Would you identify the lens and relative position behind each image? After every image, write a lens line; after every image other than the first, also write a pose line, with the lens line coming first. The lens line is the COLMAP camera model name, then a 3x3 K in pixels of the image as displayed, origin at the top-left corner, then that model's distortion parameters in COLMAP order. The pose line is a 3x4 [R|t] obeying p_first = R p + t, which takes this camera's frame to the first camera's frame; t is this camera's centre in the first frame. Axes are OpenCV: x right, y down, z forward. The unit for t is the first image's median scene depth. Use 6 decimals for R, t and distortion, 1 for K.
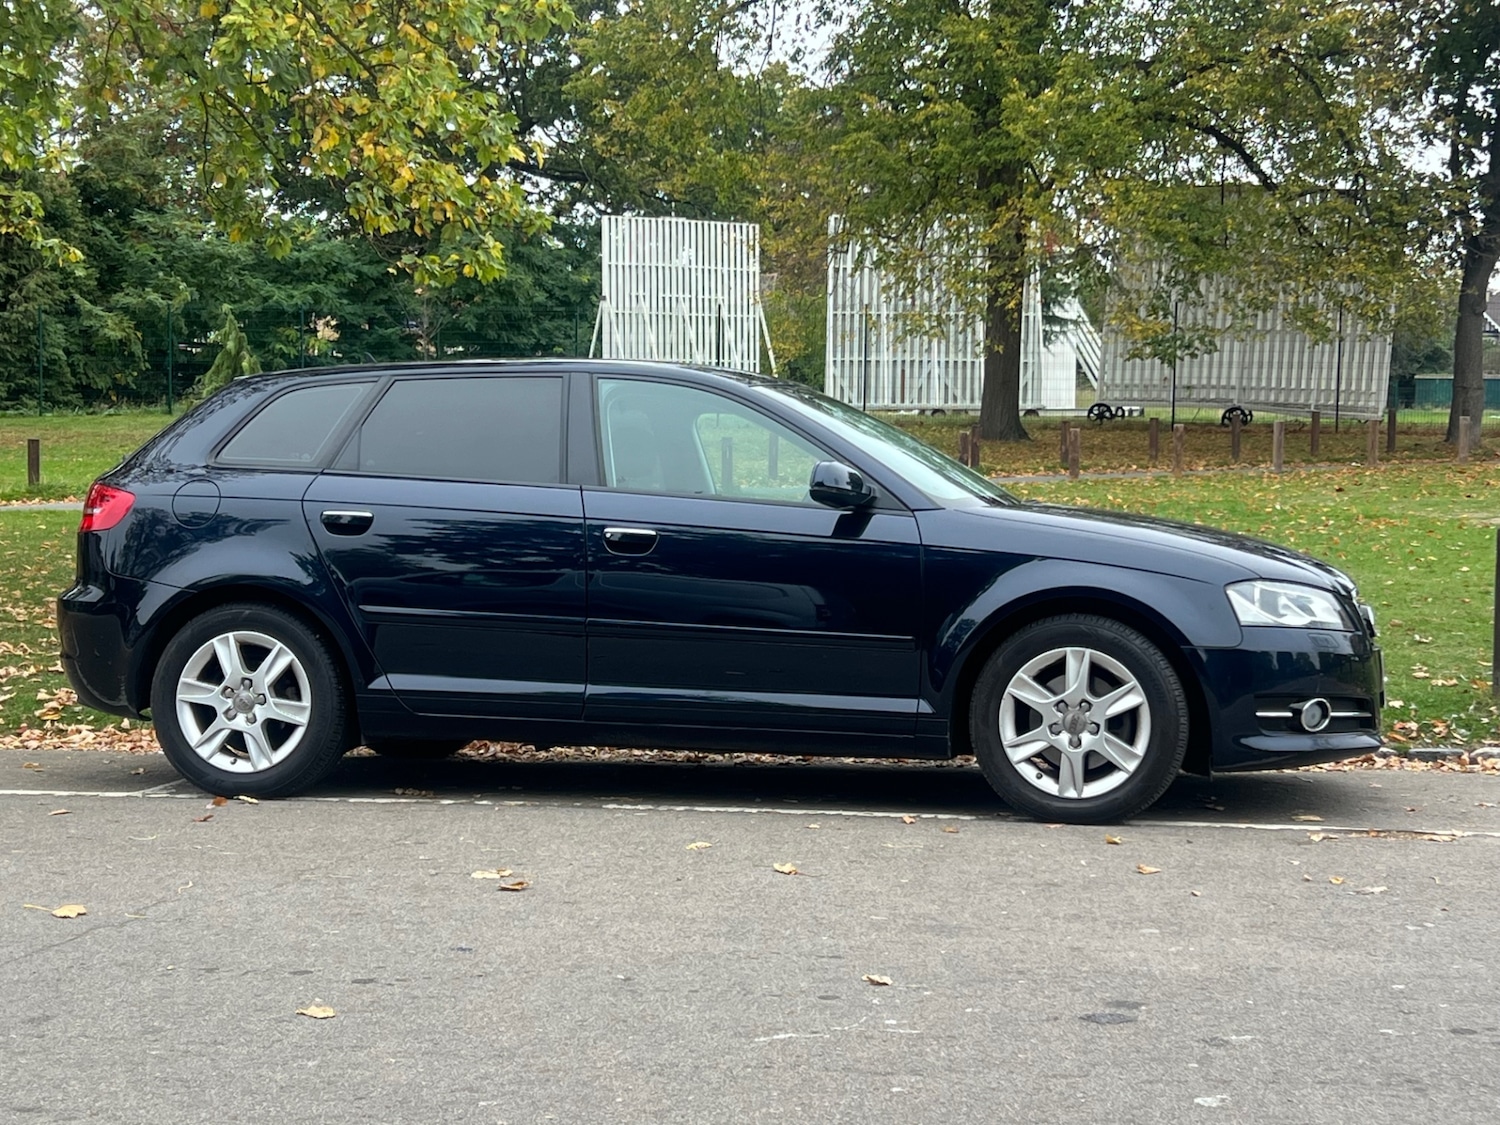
lens RADIAL K [[2447.6, 0, 775.6], [0, 2447.6, 591.6], [0, 0, 1]] dist [0.276695, -1.047797]
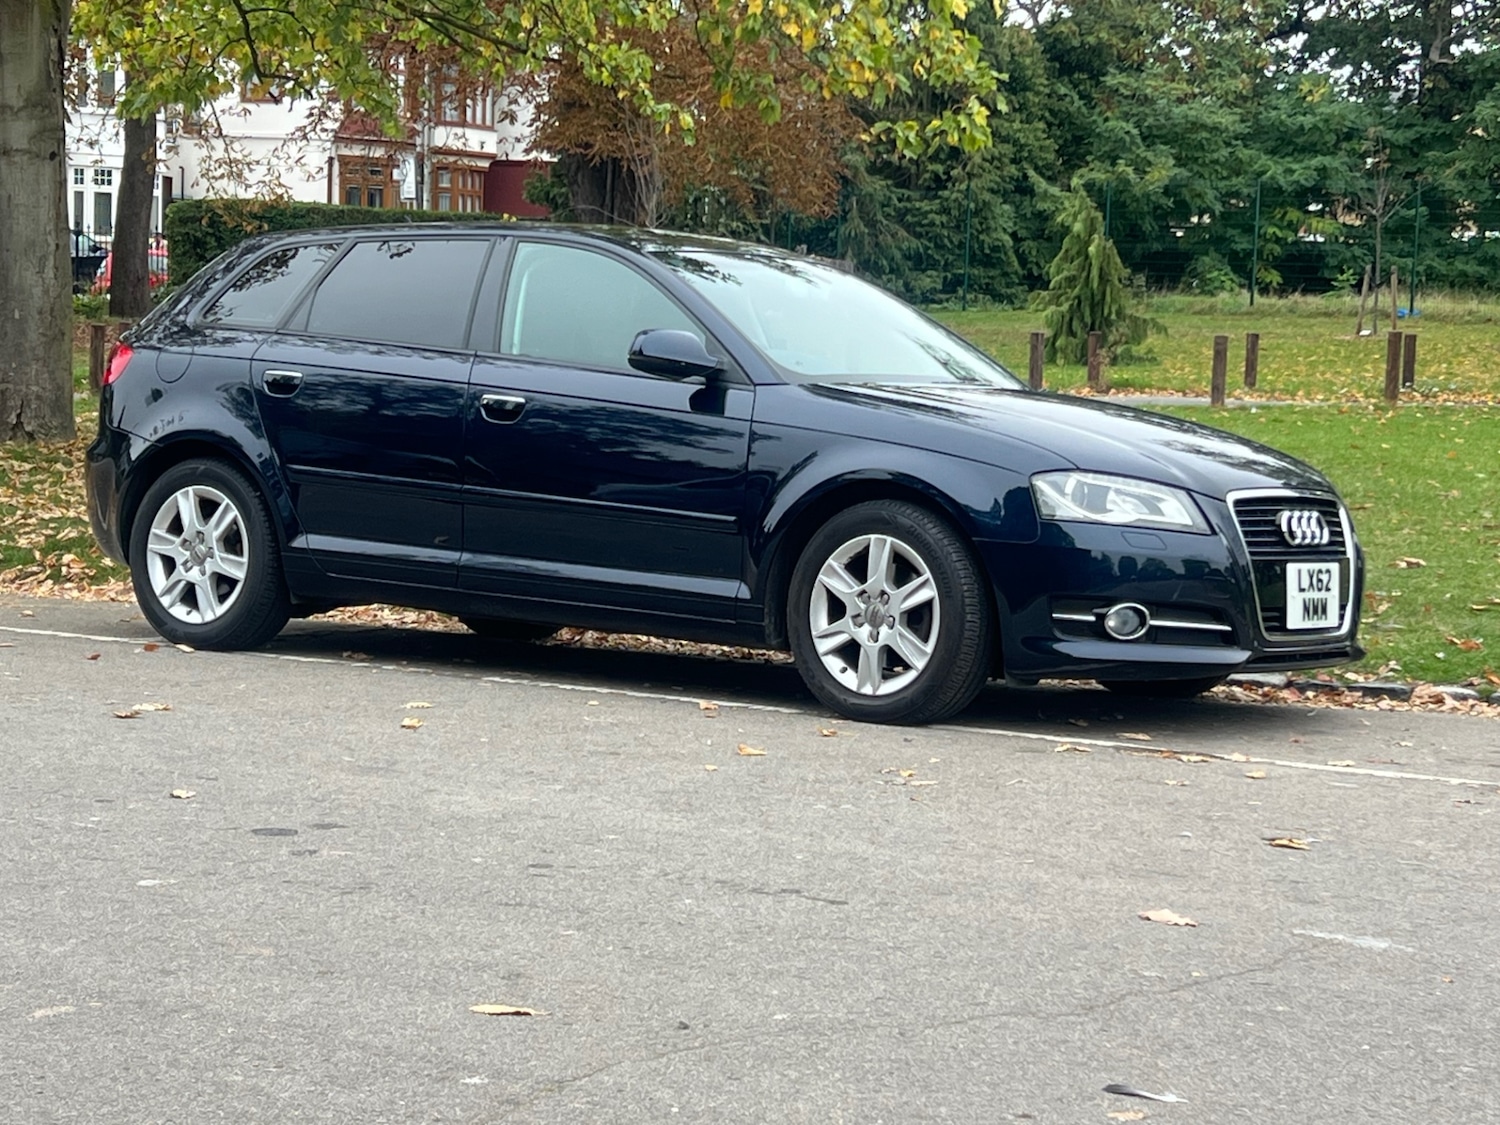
lens RADIAL K [[3039.3, 0, 789.7], [0, 3039.3, 586.9], [0, 0, 1]] dist [0.316746, -1.636180]
pose [[0.922280, 0.054663, -0.382637, 0.495146], [-0.048640, 0.998493, 0.025405, 0.013599], [0.383449, -0.004819, 0.923549, -0.078321]]
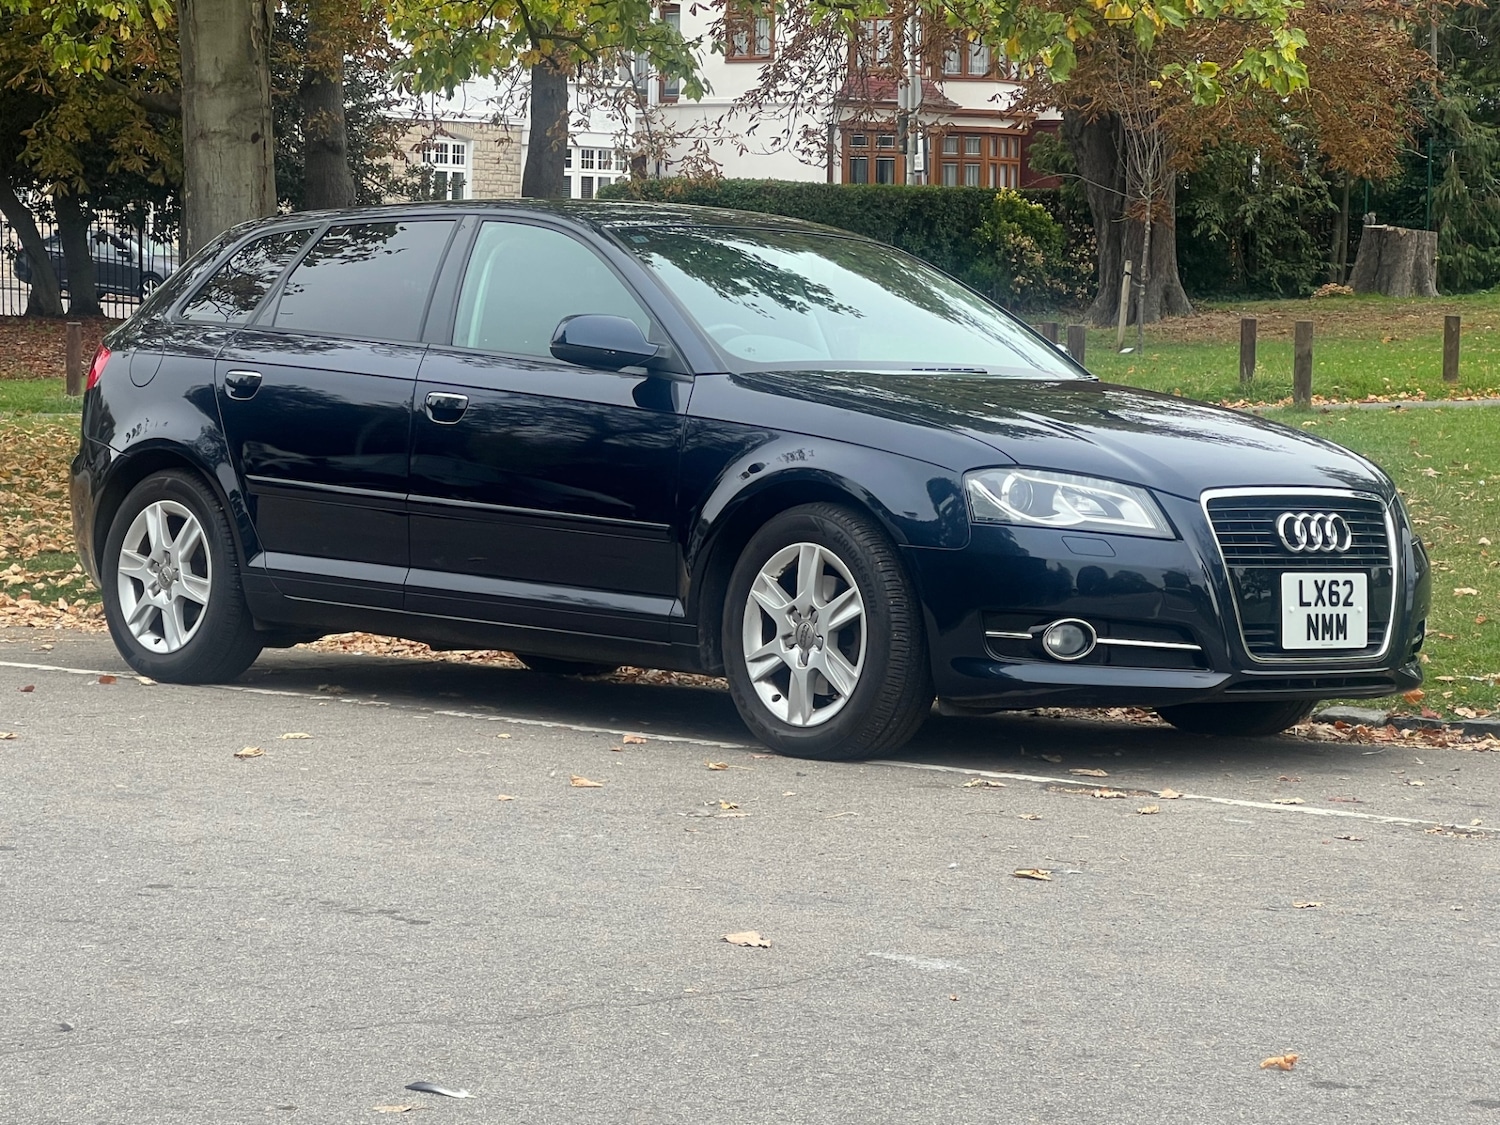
lens RADIAL K [[3809.4, 0, 750.0], [0, 3809.4, 562.5], [0, 0, 1]] dist [-0.130708, 6.459056]
pose [[0.835707, 0.039530, -0.547751, 0.742393], [-0.040001, 0.999138, 0.011076, 0.014693], [0.547716, 0.012654, 0.836568, -0.069421]]
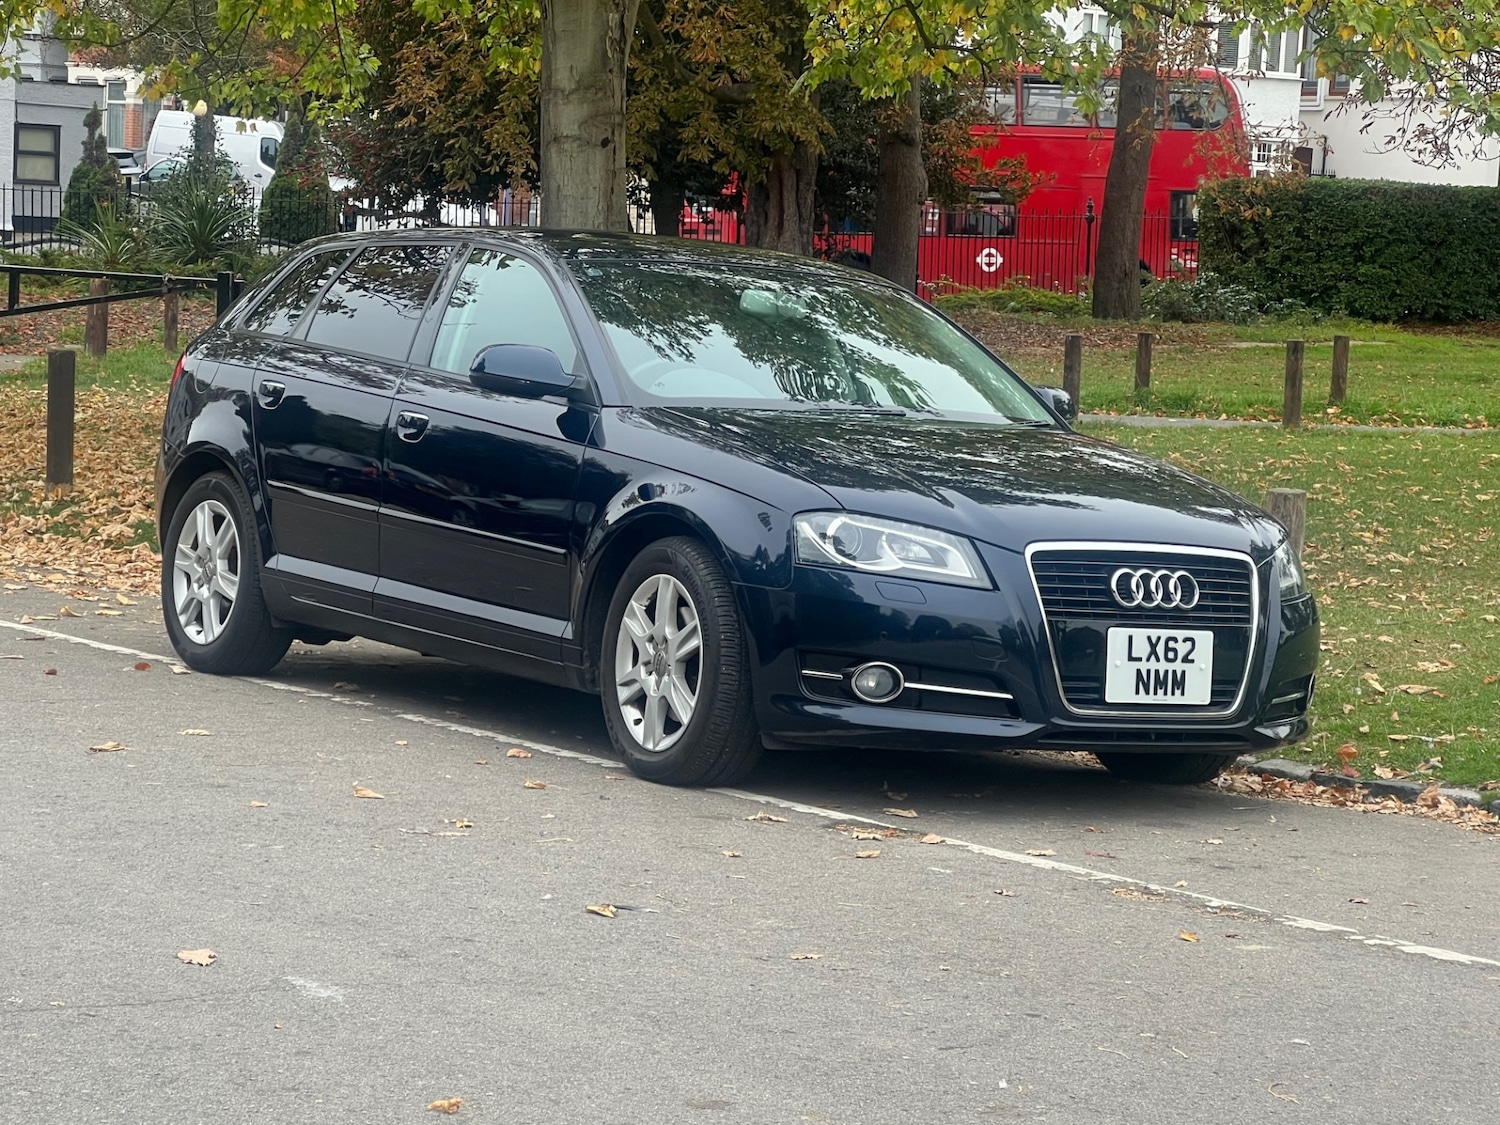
lens RADIAL K [[3809.4, 0, 750.0], [0, 3809.4, 562.5], [0, 0, 1]] dist [-0.130708, 6.459056]
pose [[0.715947, 0.079696, -0.693591, 0.978730], [-0.084479, 0.996053, 0.027248, -0.018467], [0.693025, 0.039086, 0.719853, 0.063878]]
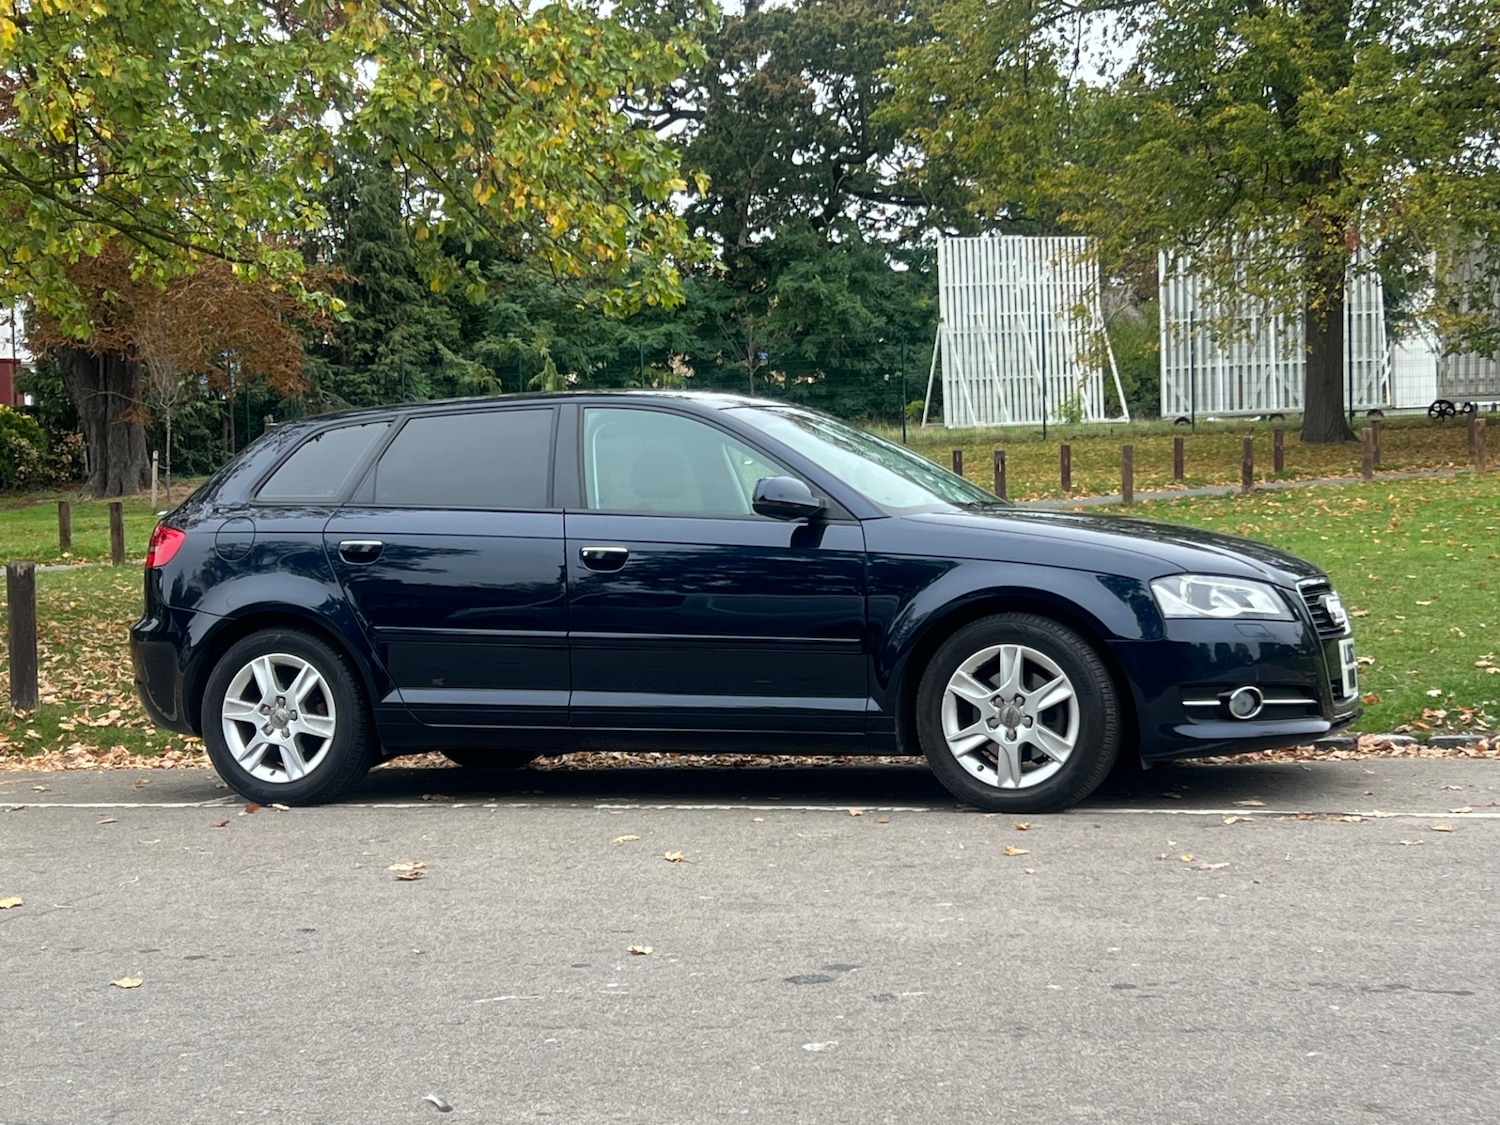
lens RADIAL K [[2447.6, 0, 775.6], [0, 2447.6, 591.6], [0, 0, 1]] dist [0.276695, -1.047797]
pose [[0.986908, -0.034027, -0.157655, 0.175414], [0.032695, 0.999404, -0.011039, 0.007850], [0.157937, 0.005740, 0.987432, -0.045258]]
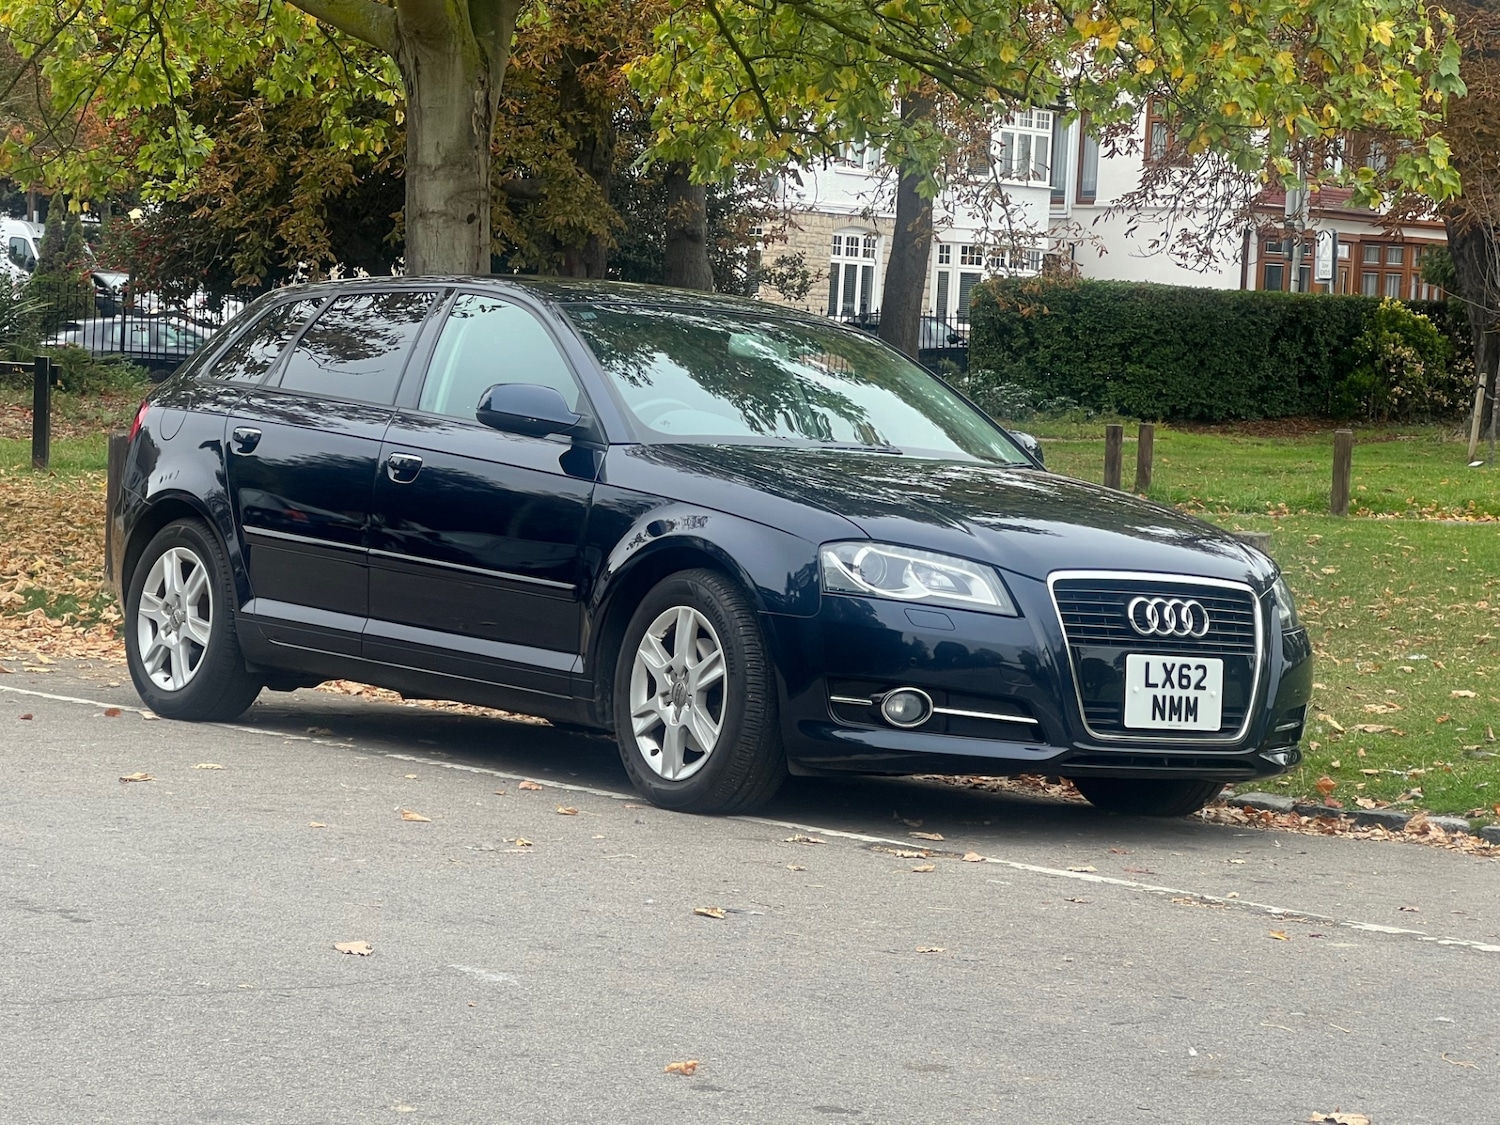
lens RADIAL K [[3809.4, 0, 750.0], [0, 3809.4, 562.5], [0, 0, 1]] dist [-0.130708, 6.459056]
pose [[0.763303, 0.059226, -0.643320, 0.926041], [-0.083324, 0.996497, -0.007123, 0.013854], [0.640645, 0.059041, 0.765564, -0.012639]]
